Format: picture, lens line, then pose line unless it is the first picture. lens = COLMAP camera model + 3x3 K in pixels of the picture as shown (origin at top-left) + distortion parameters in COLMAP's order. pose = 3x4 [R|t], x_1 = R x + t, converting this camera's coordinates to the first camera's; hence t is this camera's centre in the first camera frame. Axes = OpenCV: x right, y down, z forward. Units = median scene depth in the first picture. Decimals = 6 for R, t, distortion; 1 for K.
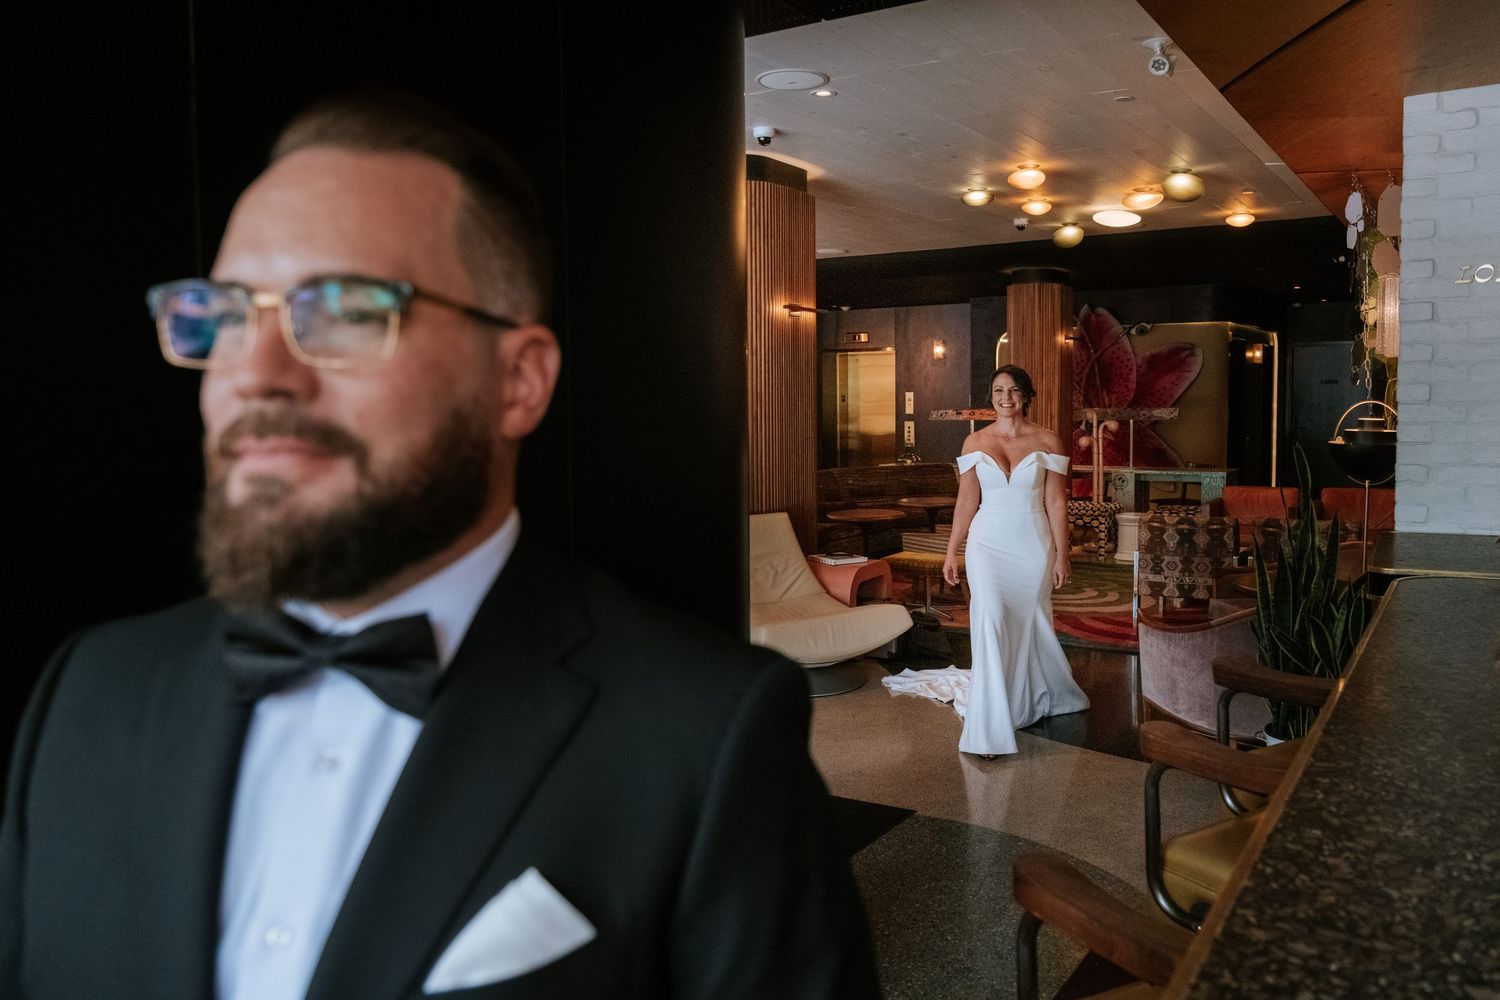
lens RADIAL K [[1125.4, 0, 830.1], [0, 1125.4, 493.4], [0, 0, 1]] dist [0.007755, -0.004254]
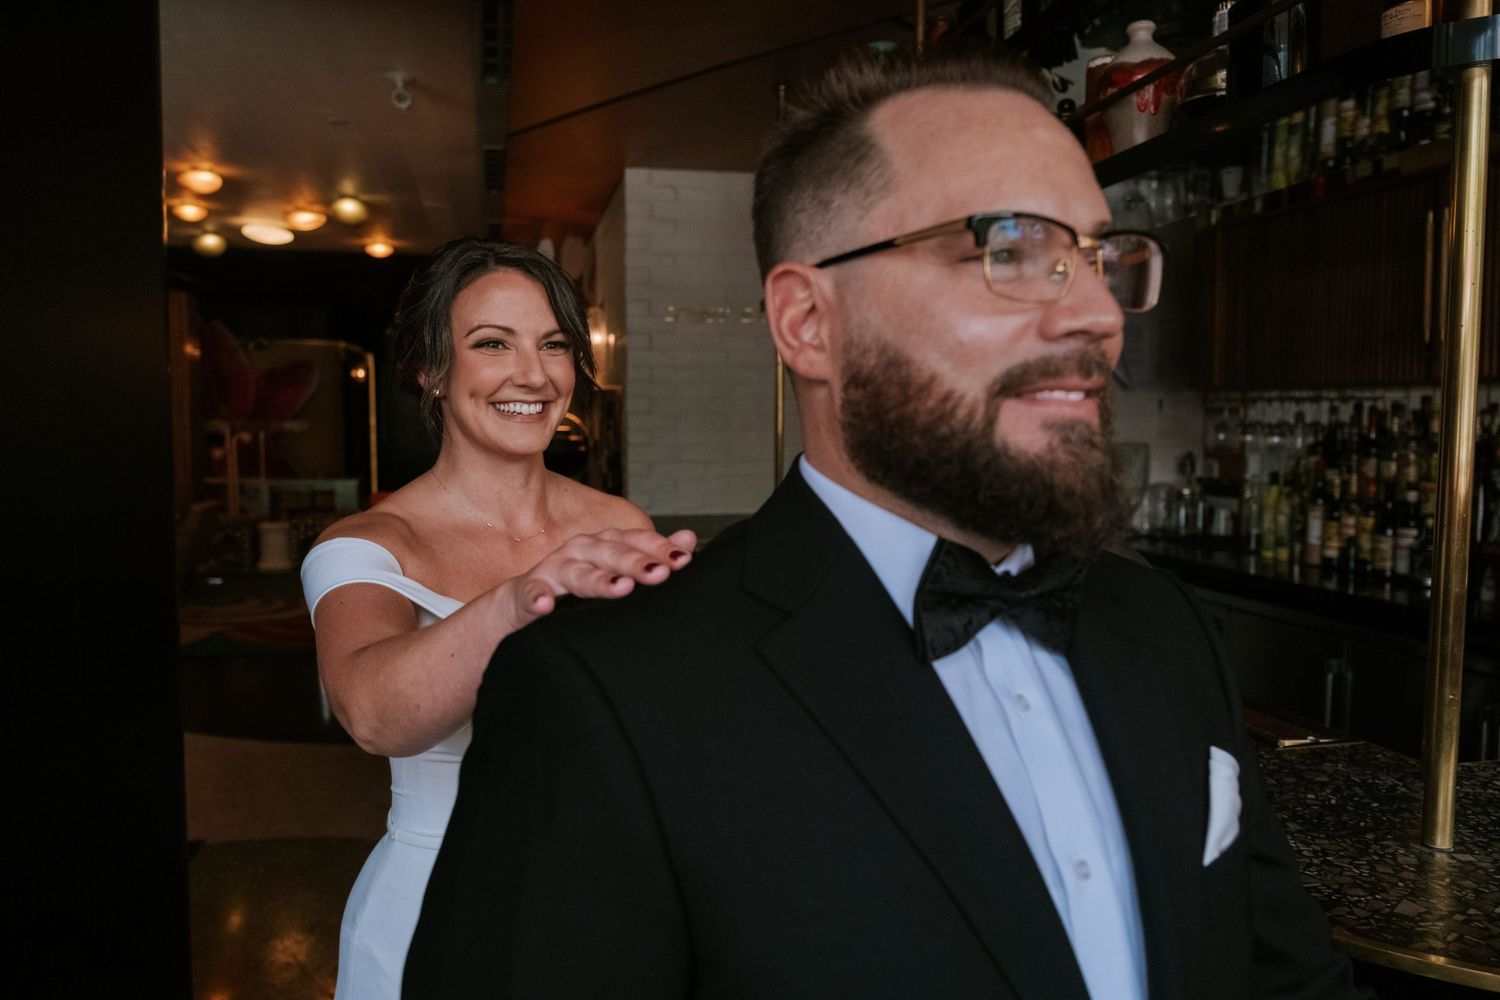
lens RADIAL K [[1036.0, 0, 740.4], [0, 1036.0, 509.5], [0, 0, 1]] dist [-0.041570, 0.000446]
pose [[0.735177, -0.044089, 0.676439, -0.089603], [0.039530, 0.998973, 0.022149, 0.002893], [-0.676721, 0.010456, 0.736165, 0.036751]]
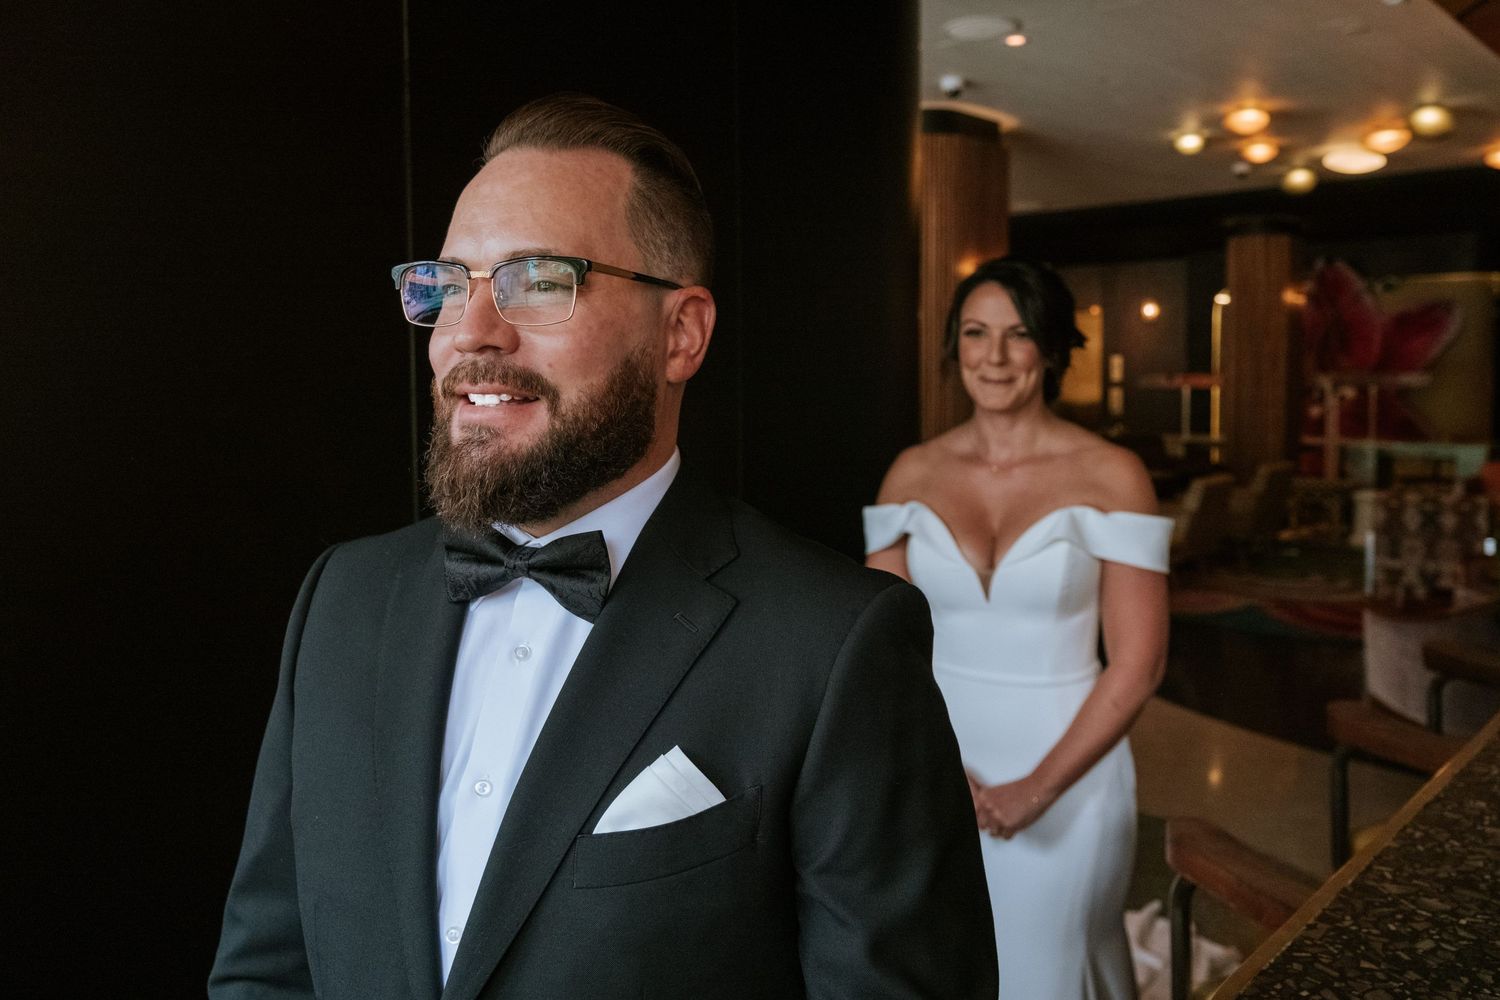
lens RADIAL K [[1191.1, 0, 786.4], [0, 1191.1, 468.8], [0, 0, 1]] dist [-0.016477, 0.004326]
pose [[0.979616, 0.013773, -0.200406, 0.006684], [-0.013166, 0.999904, 0.004361, 0.002410], [0.200447, -0.001634, 0.979703, -0.015082]]
